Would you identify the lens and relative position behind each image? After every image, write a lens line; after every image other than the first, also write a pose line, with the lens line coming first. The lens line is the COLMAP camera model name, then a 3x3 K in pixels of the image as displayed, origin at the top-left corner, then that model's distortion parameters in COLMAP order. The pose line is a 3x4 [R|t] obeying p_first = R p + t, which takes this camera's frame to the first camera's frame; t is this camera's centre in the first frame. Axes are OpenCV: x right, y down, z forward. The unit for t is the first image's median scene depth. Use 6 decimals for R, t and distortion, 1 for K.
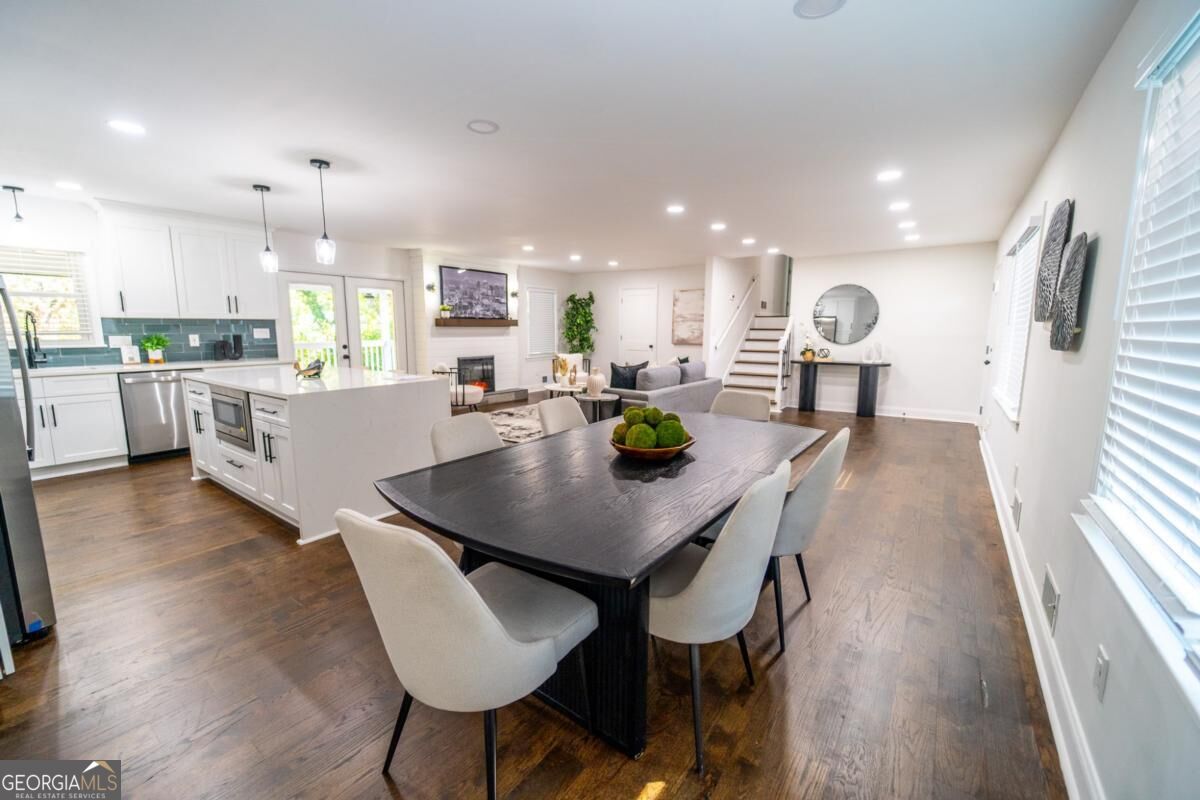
lens RADIAL K [[481.4, 0, 599.2], [0, 481.4, 396.5], [0, 0, 1]] dist [0.000021, -0.000262]
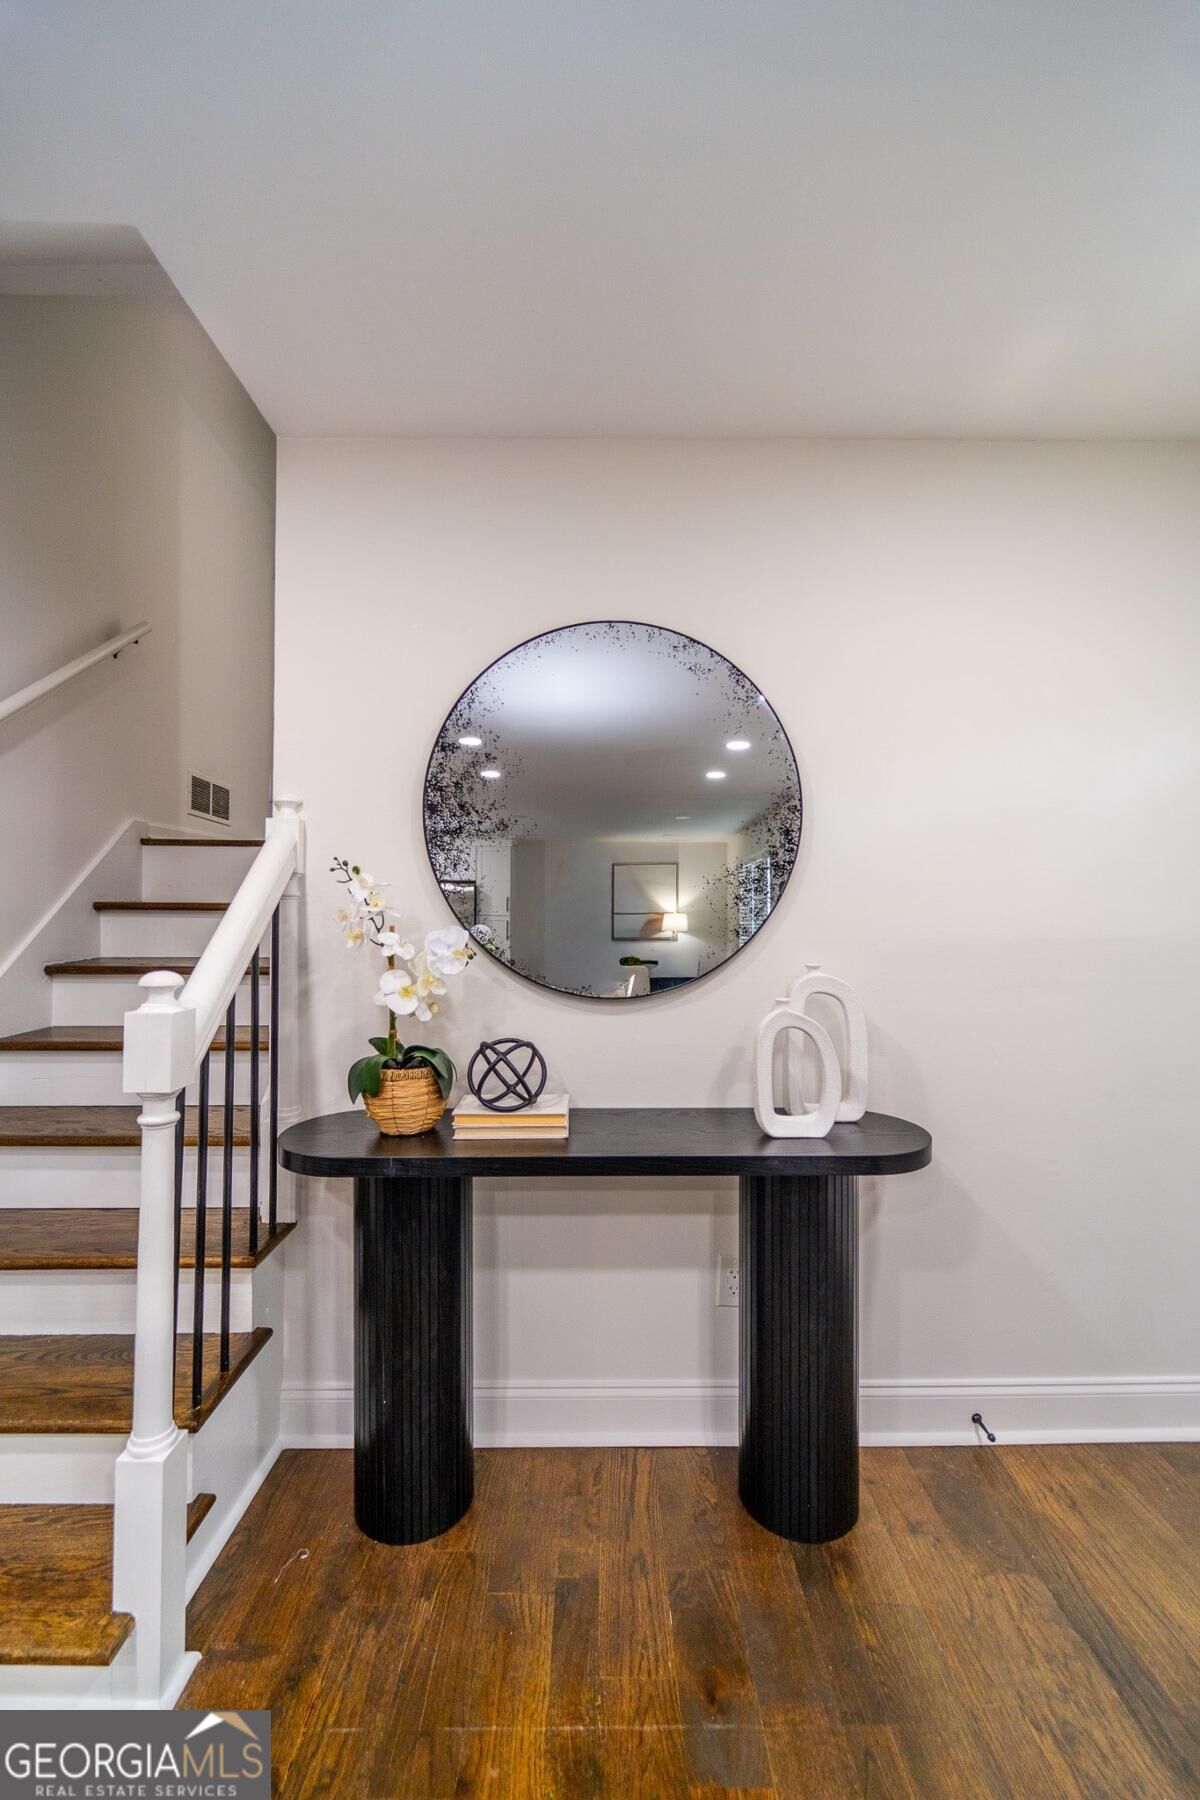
lens RADIAL K [[741.1, 0, 600.0], [0, 741.1, 900.0], [0, 0, 1]] dist [-0.002145, -0.000548]
pose [[0.800070, 0.008657, 0.599844, 0.349389], [0.084124, 0.988397, -0.126469, -0.107564], [-0.593979, 0.151646, 0.790059, 0.786692]]
